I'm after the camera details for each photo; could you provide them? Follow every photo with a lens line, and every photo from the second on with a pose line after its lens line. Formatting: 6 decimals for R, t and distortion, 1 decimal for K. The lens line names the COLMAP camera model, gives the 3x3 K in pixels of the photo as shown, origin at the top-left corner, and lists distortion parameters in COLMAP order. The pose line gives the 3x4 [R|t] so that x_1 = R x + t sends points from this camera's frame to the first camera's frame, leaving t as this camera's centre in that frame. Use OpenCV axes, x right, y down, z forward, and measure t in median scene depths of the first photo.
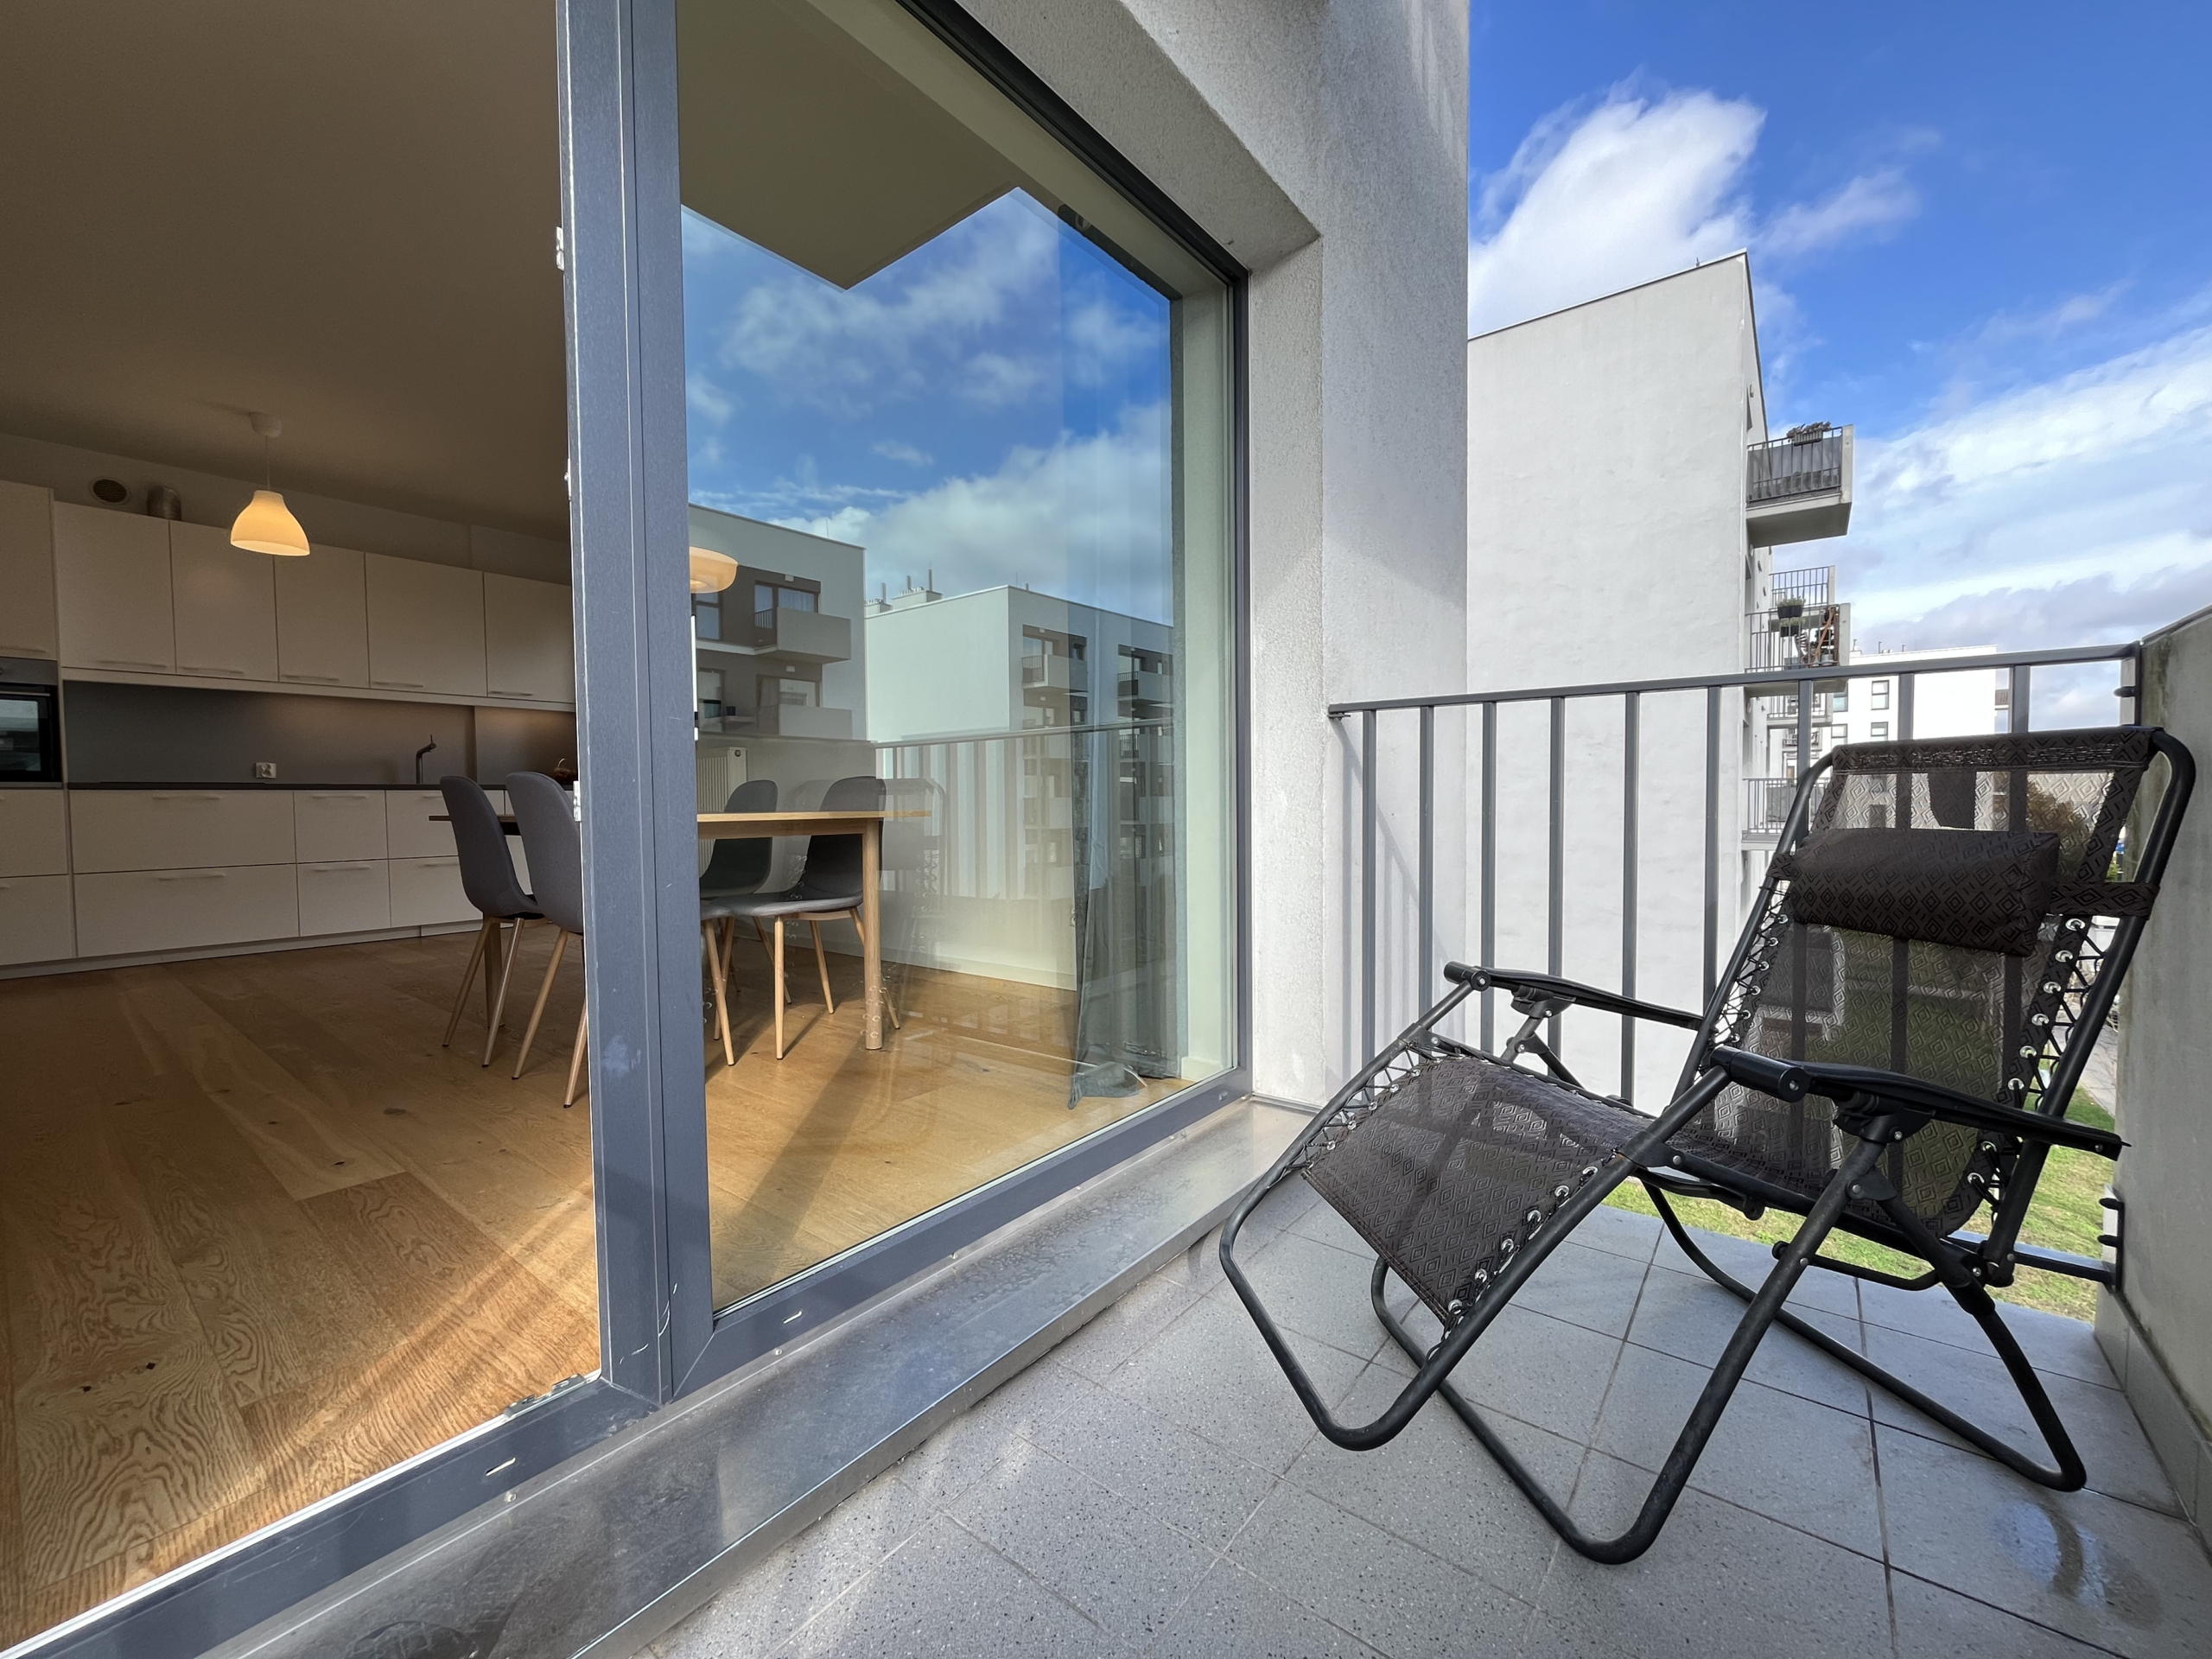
lens RADIAL K [[889.0, 0, 1107.3], [0, 889.0, 828.7], [0, 0, 1]] dist [-0.006778, 0.000916]
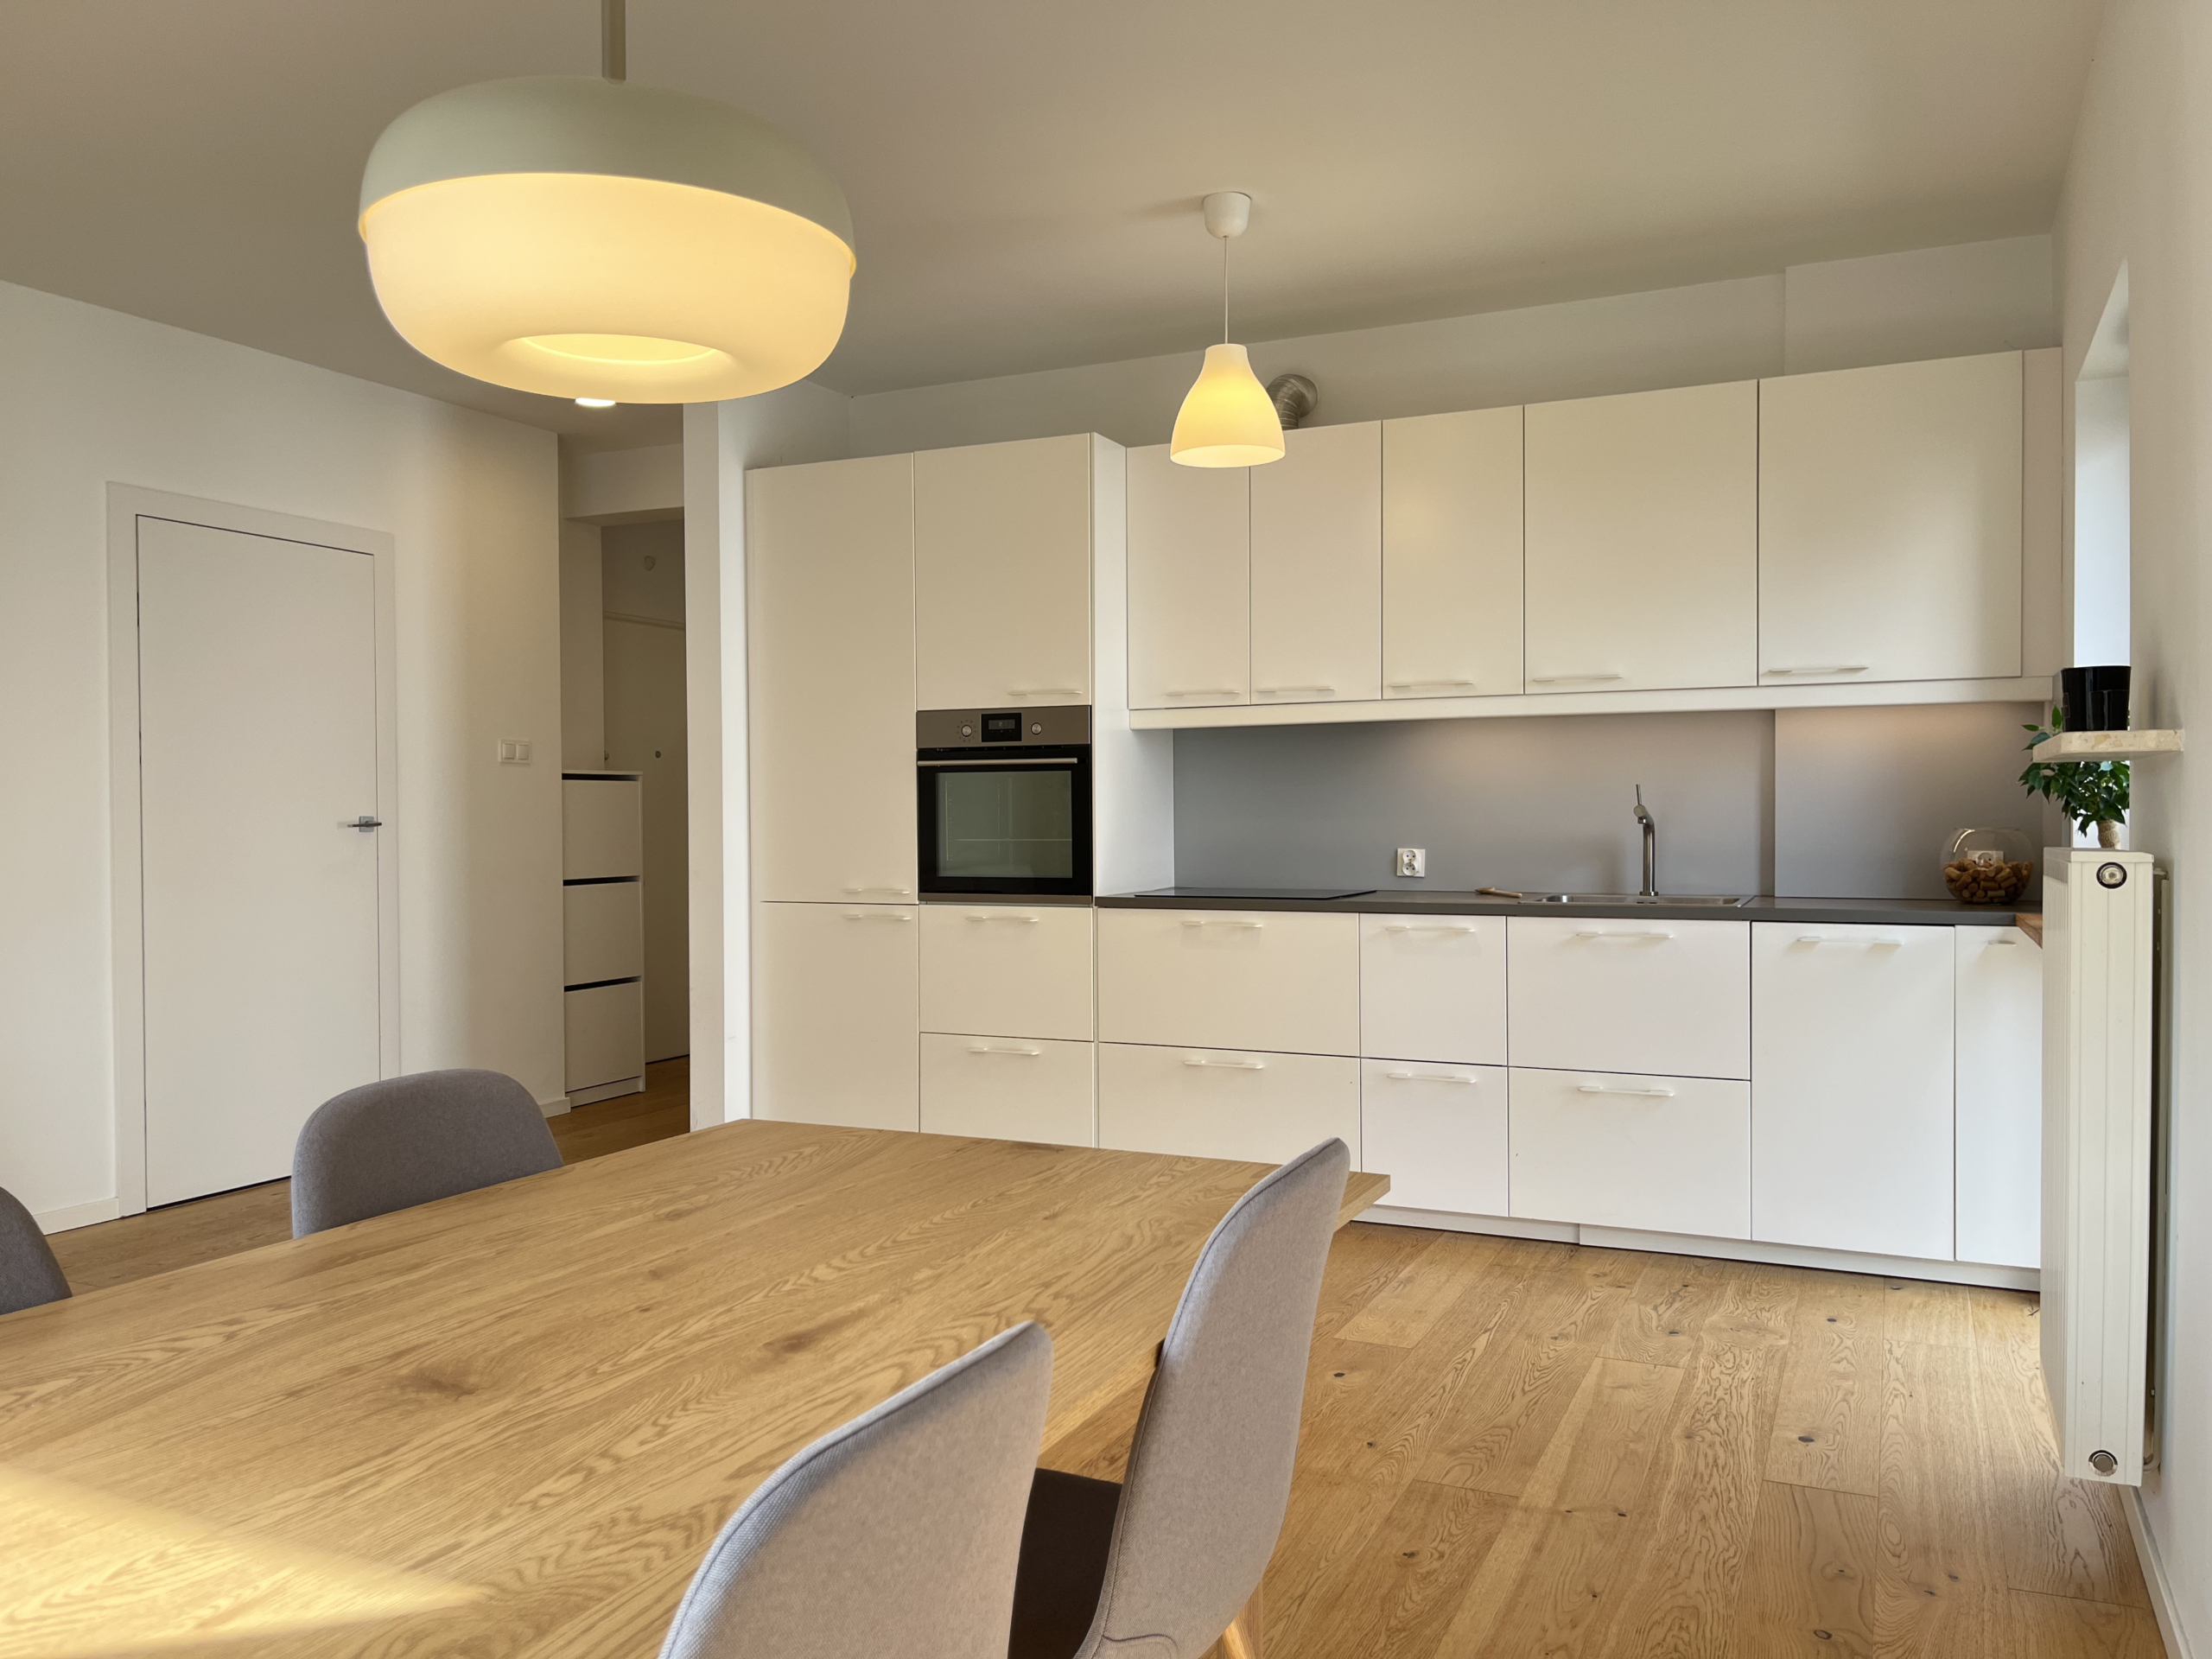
lens RADIAL K [[1683.2, 0, 1094.2], [0, 1683.2, 833.3], [0, 0, 1]] dist [0.053451, -0.074540]
pose [[0.218922, 0.023588, -0.975457, -0.011358], [-0.028889, 0.999426, 0.017684, -0.115888], [0.975315, 0.024308, 0.219478, 0.718287]]
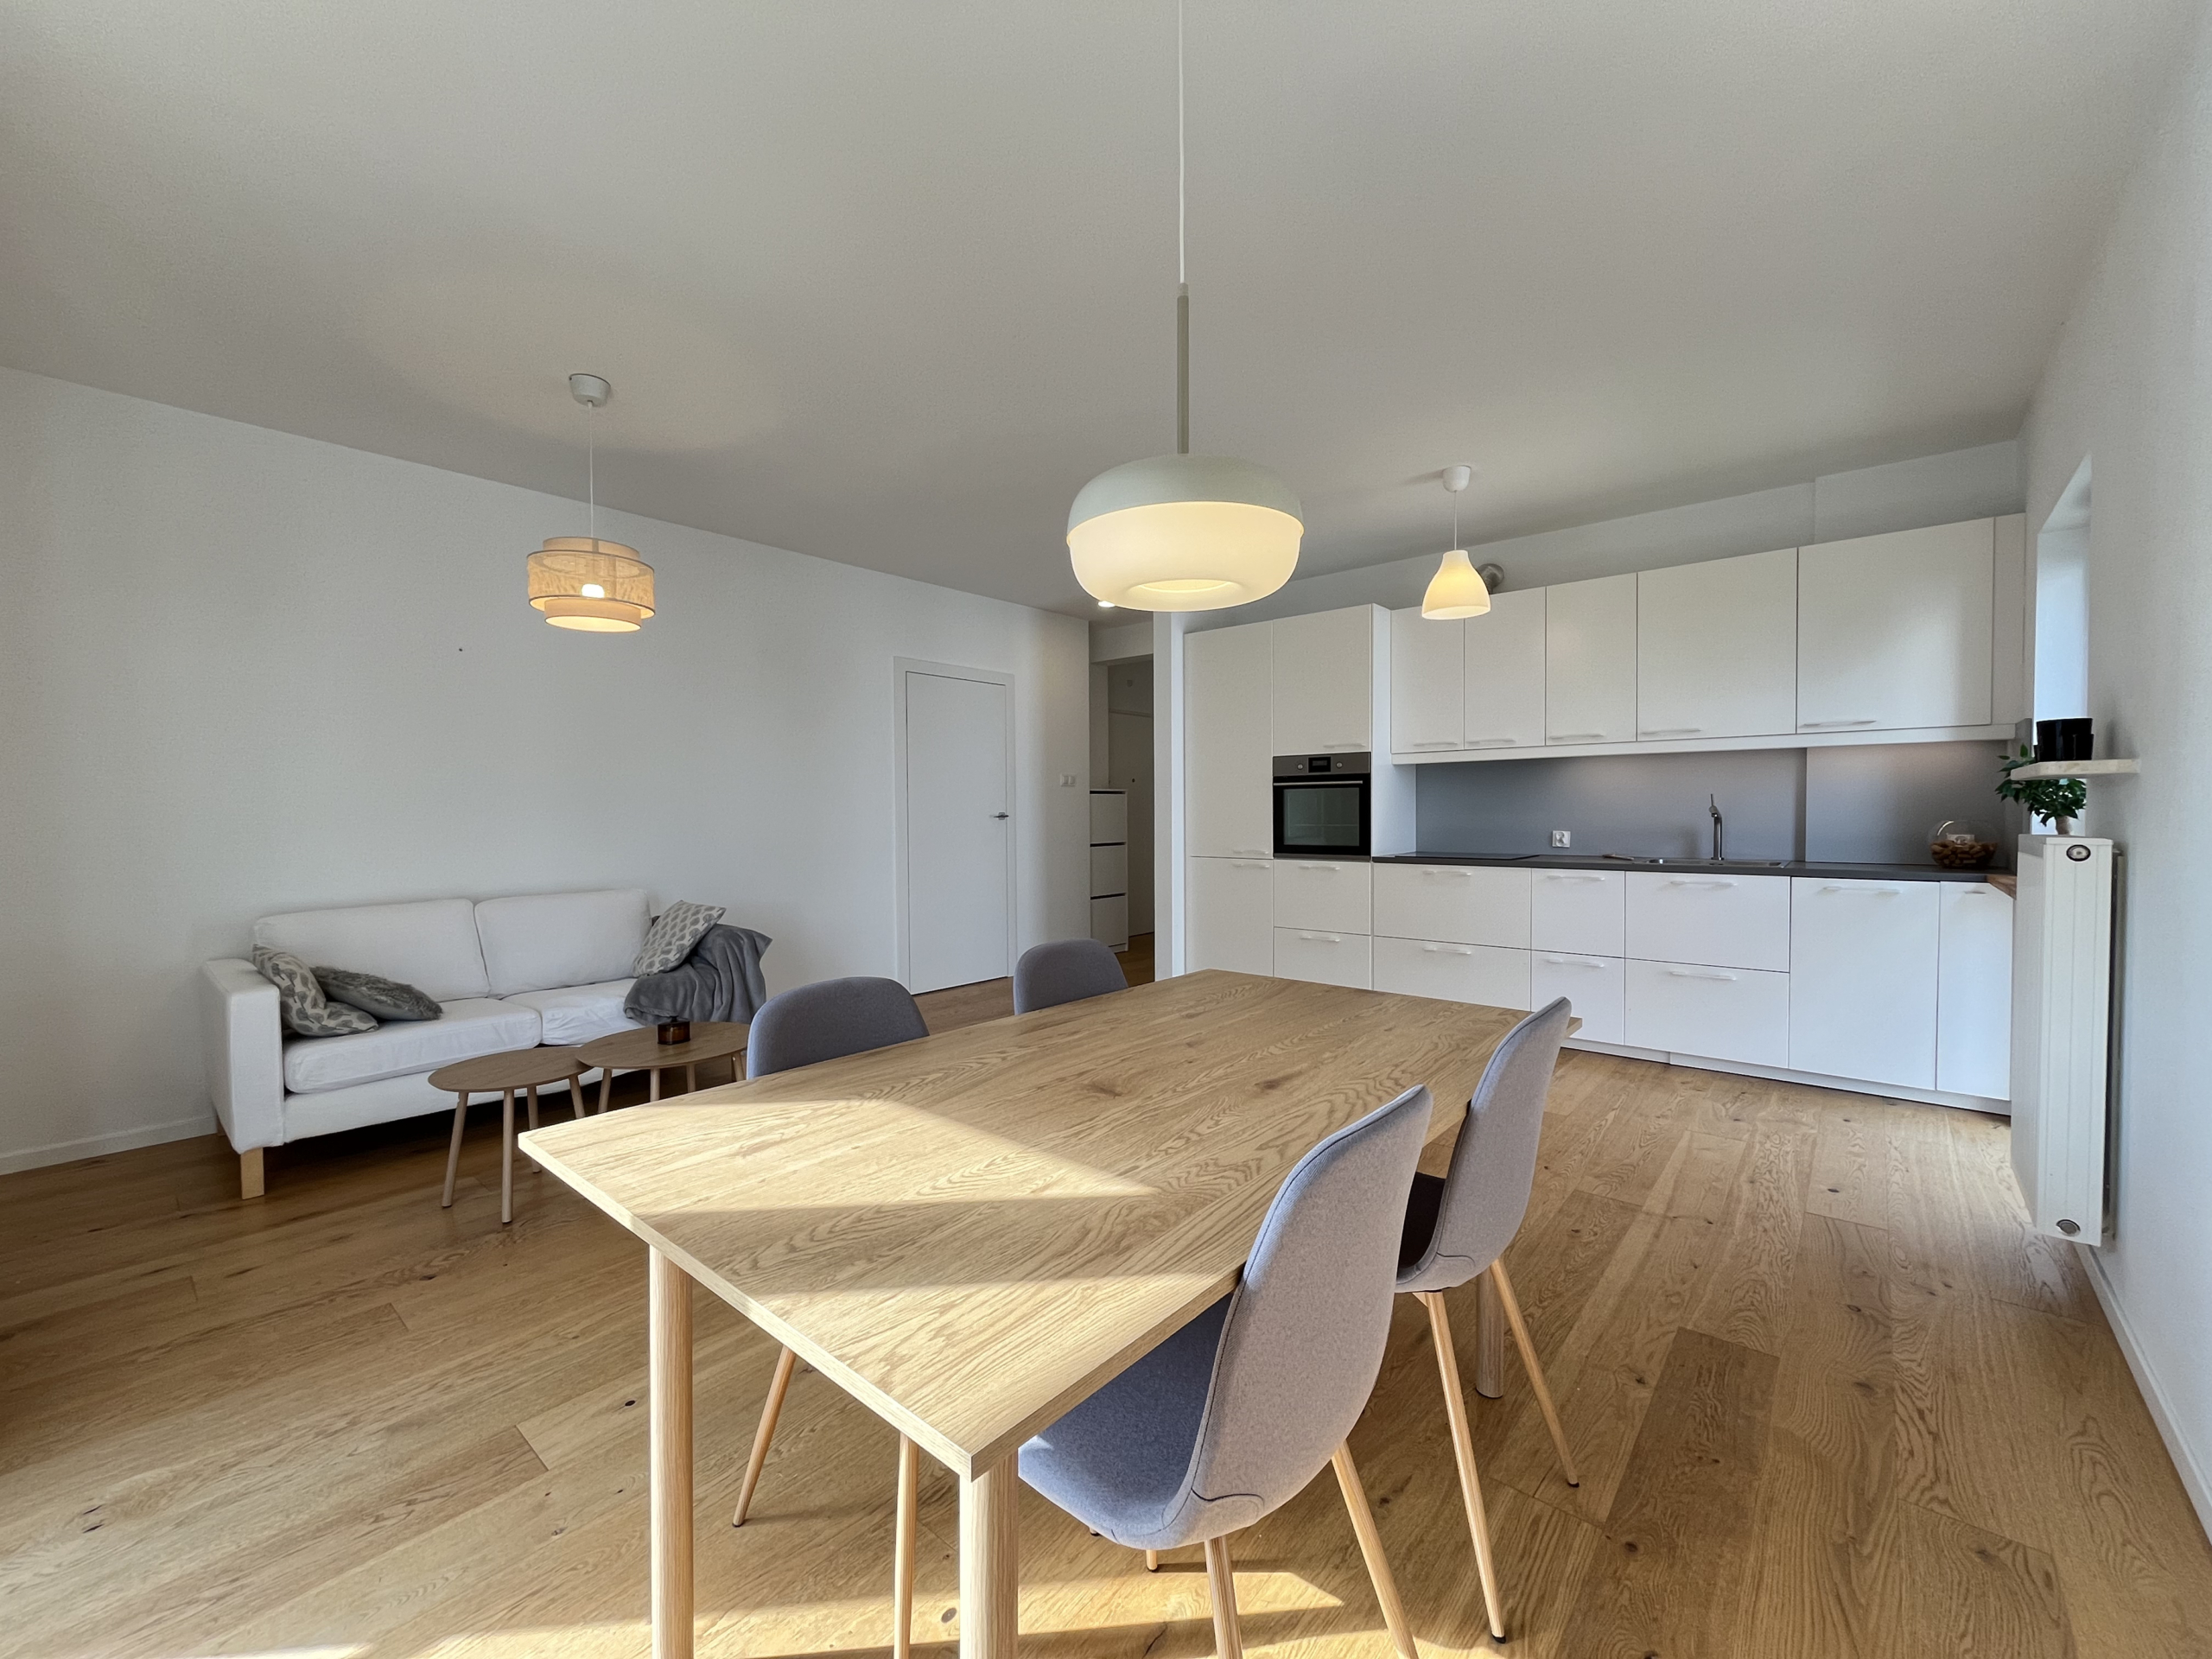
lens RADIAL K [[889.0, 0, 1098.3], [0, 889.0, 829.5], [0, 0, 1]] dist [-0.006778, 0.000916]
pose [[-0.056124, 0.035220, -0.997802, -0.002944], [-0.025168, 0.999010, 0.036678, -0.118043], [0.998107, 0.027171, -0.055182, 0.689804]]
